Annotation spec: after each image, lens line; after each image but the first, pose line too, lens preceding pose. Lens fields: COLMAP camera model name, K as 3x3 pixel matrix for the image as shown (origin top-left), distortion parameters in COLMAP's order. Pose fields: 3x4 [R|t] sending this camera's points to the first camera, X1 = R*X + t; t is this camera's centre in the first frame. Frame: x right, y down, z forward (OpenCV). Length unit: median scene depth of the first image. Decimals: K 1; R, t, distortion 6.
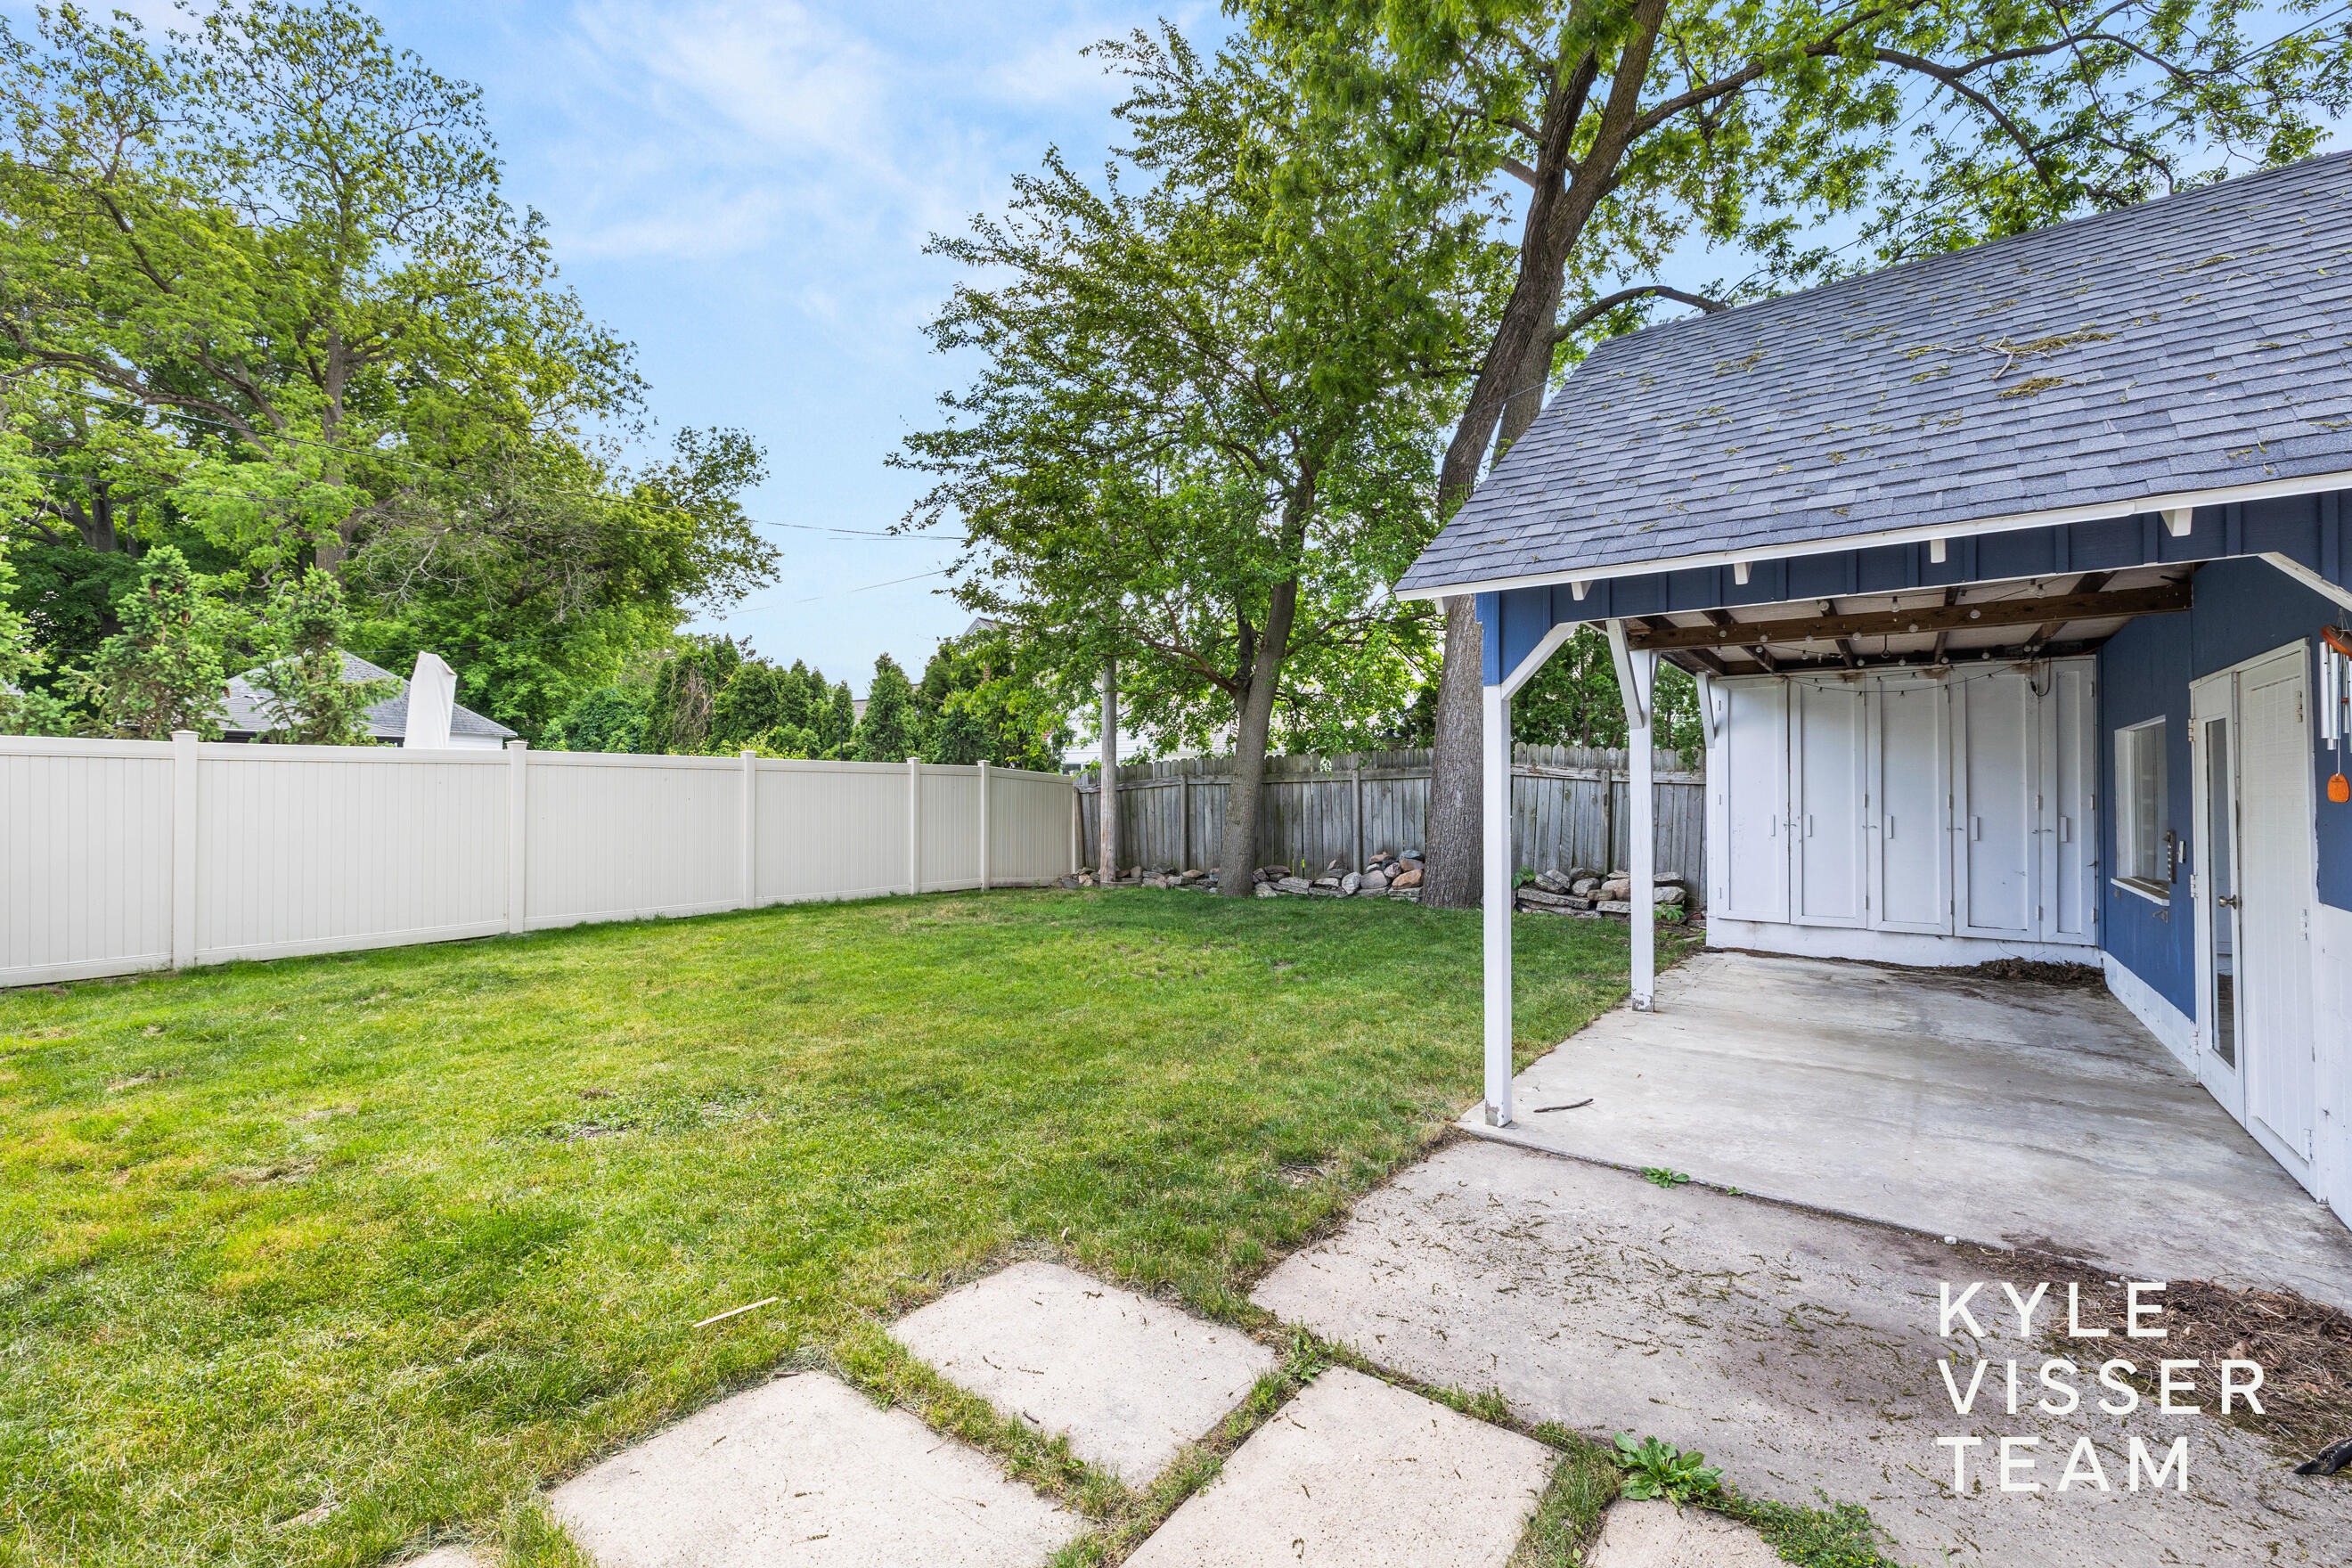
lens RADIAL K [[992.0, 0, 1176.0], [0, 992.0, 784.0], [0, 0, 1]] dist [0.000163, 0.000087]
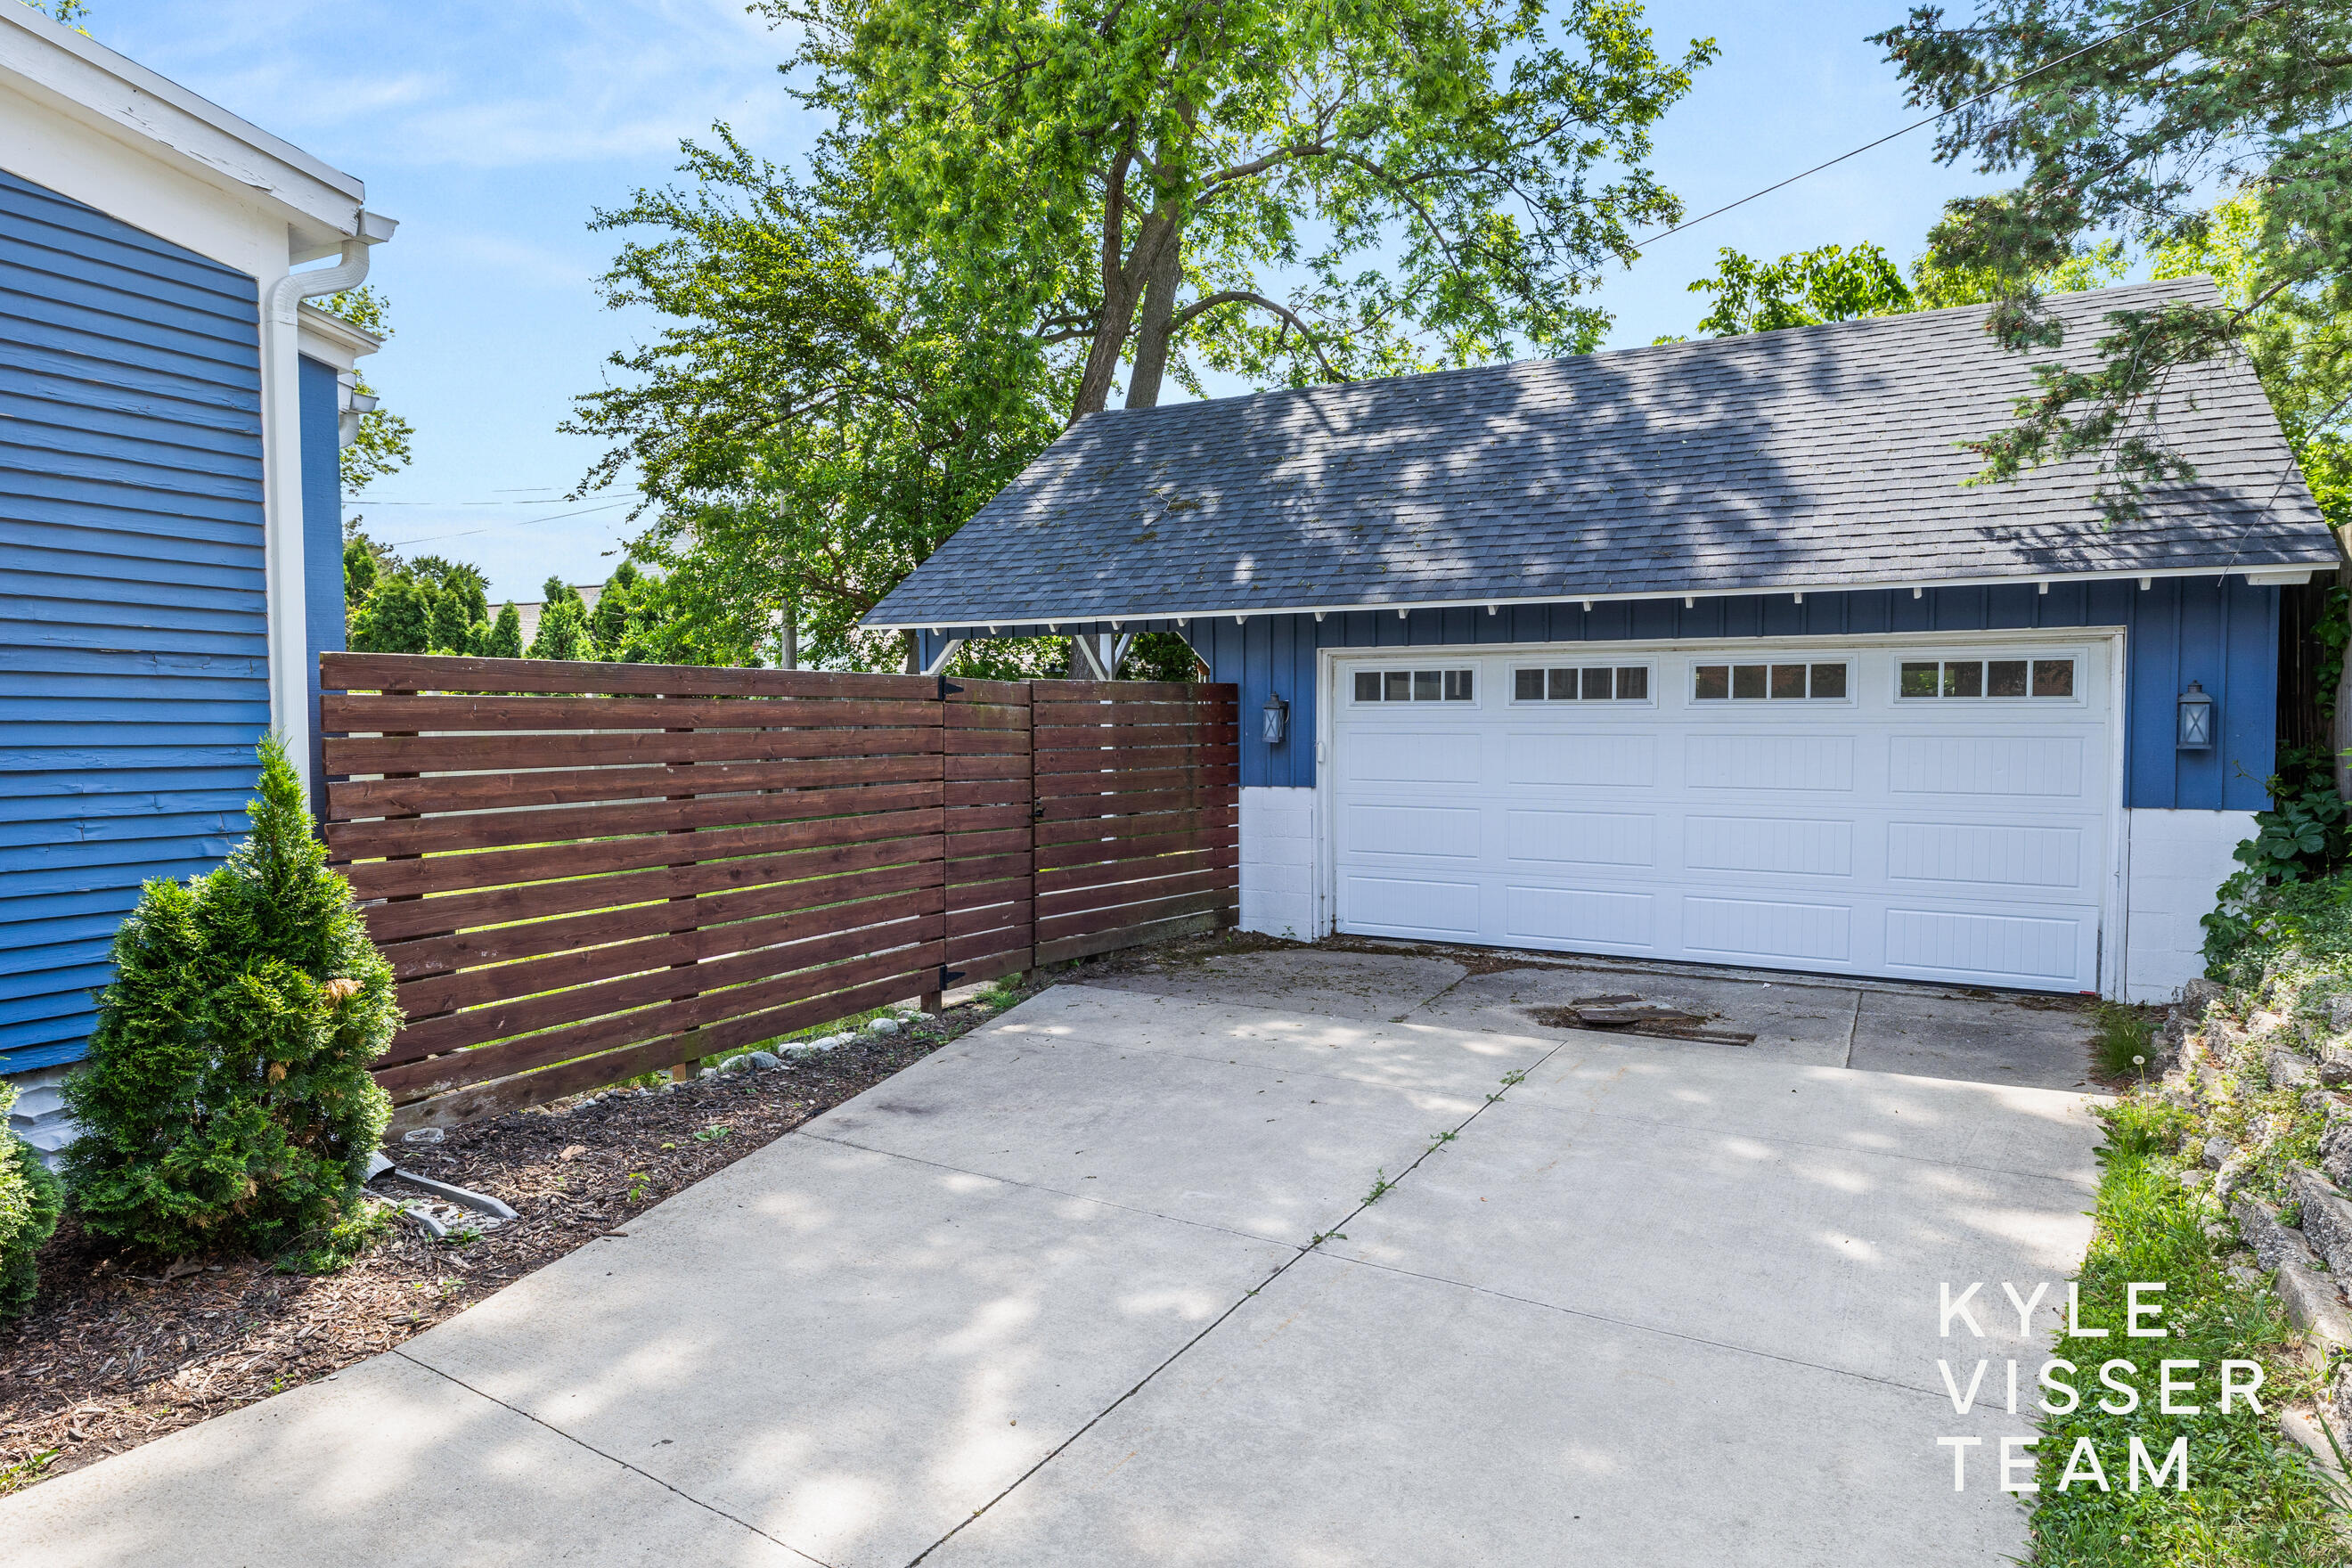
lens RADIAL K [[1340.6, 0, 1176.0], [0, 1340.6, 784.0], [0, 0, 1]] dist [-0.006541, -0.000729]
pose [[0.987850, -0.011284, 0.155001, 0.123156], [0.002047, 0.998219, 0.059626, -0.010692], [-0.155397, -0.058584, 0.986113, -0.490723]]
